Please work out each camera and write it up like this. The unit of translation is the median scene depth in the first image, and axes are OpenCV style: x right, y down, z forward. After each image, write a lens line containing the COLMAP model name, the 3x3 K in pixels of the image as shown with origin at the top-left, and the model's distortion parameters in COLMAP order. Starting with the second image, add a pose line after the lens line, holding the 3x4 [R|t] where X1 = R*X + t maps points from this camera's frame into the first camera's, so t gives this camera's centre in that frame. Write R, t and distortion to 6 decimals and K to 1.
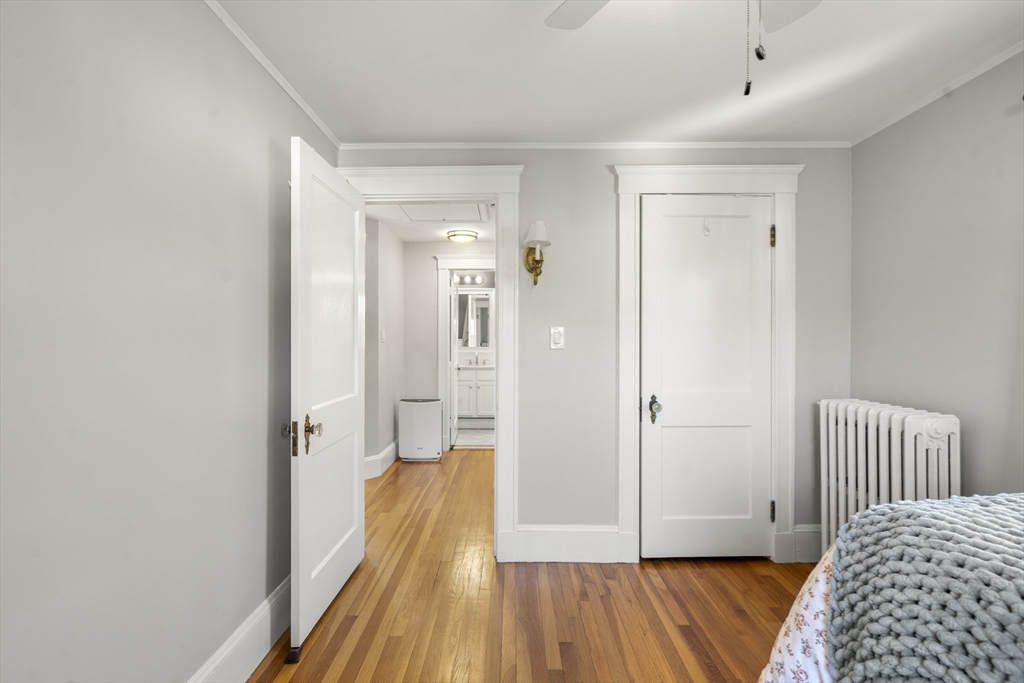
lens RADIAL K [[480.5, 0, 512.9], [0, 480.5, 338.1], [0, 0, 1]] dist [0.001648, 0.001634]
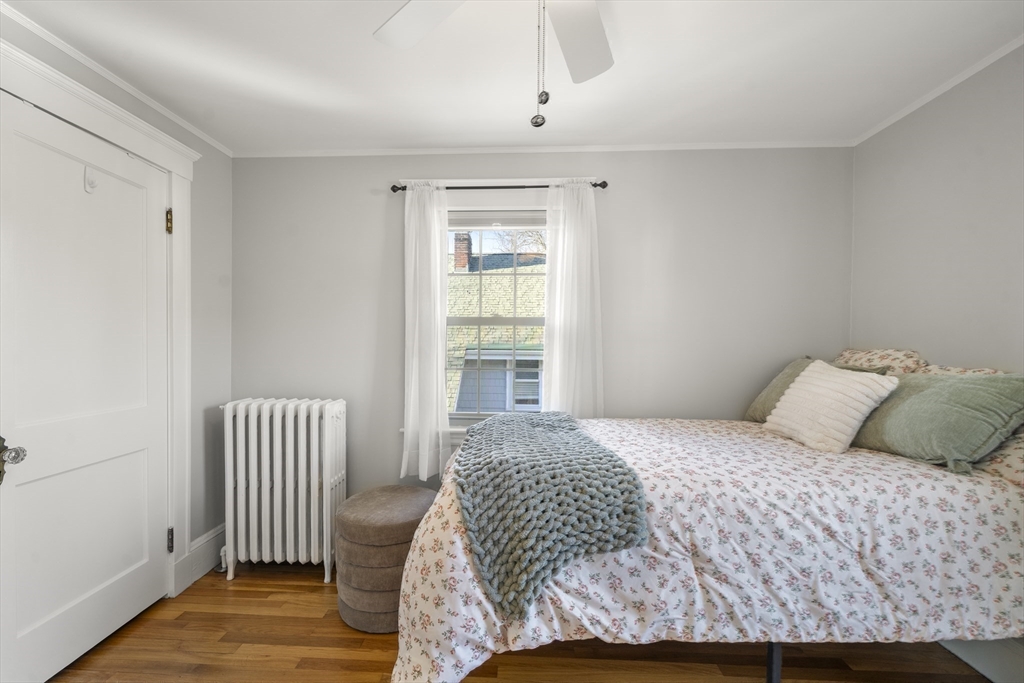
lens RADIAL K [[414.9, 0, 510.7], [0, 414.9, 350.5], [0, 0, 1]] dist [0.001030, -0.000700]
pose [[0.041056, -0.014431, 0.999053, -0.177147], [-0.010331, 0.999836, 0.014867, 0.000824], [-0.999103, -0.010932, 0.040901, 0.362488]]
